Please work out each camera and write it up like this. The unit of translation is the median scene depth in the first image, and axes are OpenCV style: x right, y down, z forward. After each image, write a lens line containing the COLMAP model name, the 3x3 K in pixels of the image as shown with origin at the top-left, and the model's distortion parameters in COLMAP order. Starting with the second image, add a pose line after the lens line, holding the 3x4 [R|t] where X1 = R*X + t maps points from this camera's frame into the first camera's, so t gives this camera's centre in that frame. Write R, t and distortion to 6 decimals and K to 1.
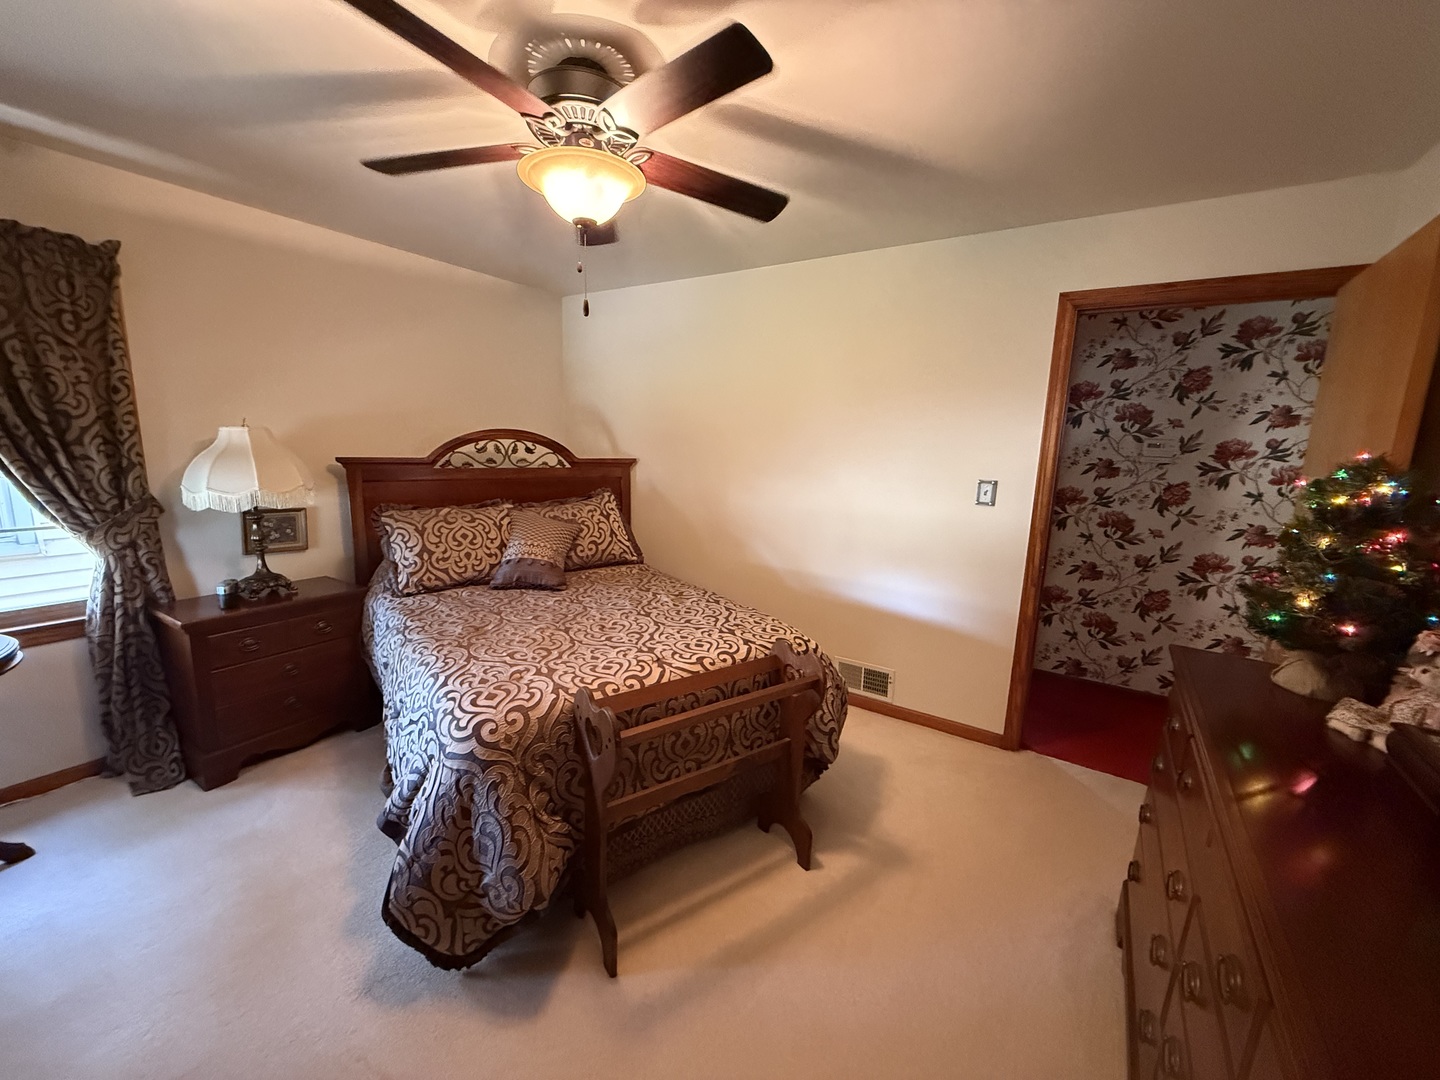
lens RADIAL K [[575.3, 0, 717.0], [0, 575.3, 541.2], [0, 0, 1]] dist [-0.001225, -0.000142]
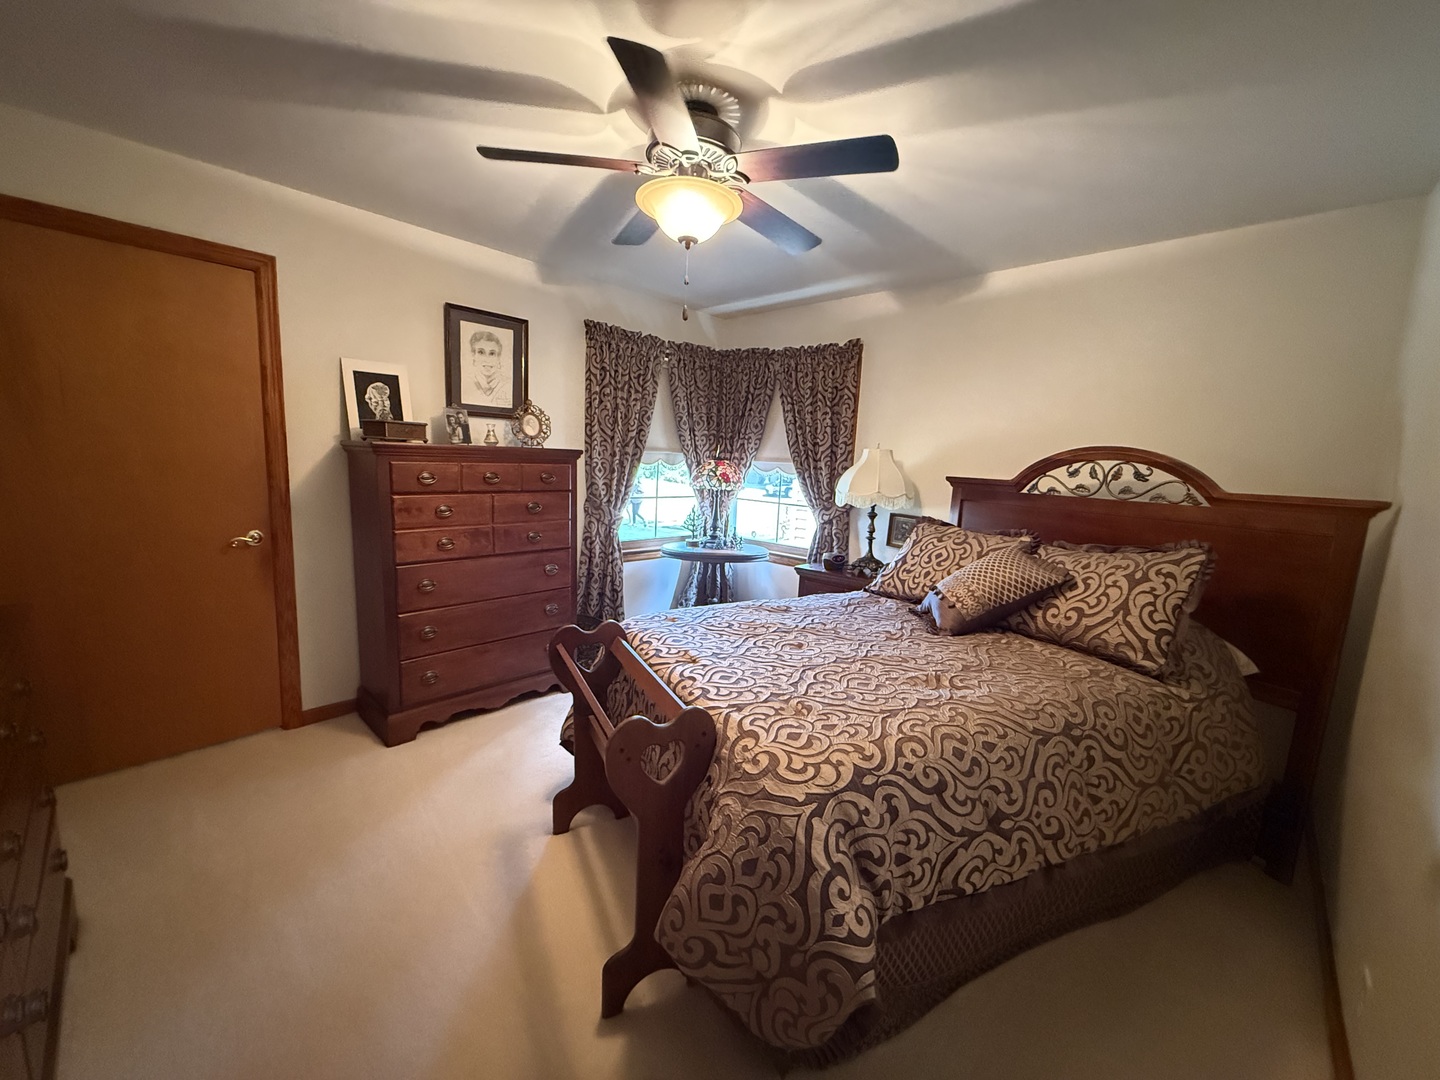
lens RADIAL K [[575.3, 0, 717.0], [0, 575.3, 541.2], [0, 0, 1]] dist [-0.001225, -0.000142]
pose [[-0.175027, 0.102728, -0.979190, 0.474014], [-0.220108, 0.965288, 0.140613, -0.073180], [0.959645, 0.240138, -0.146340, 0.677936]]
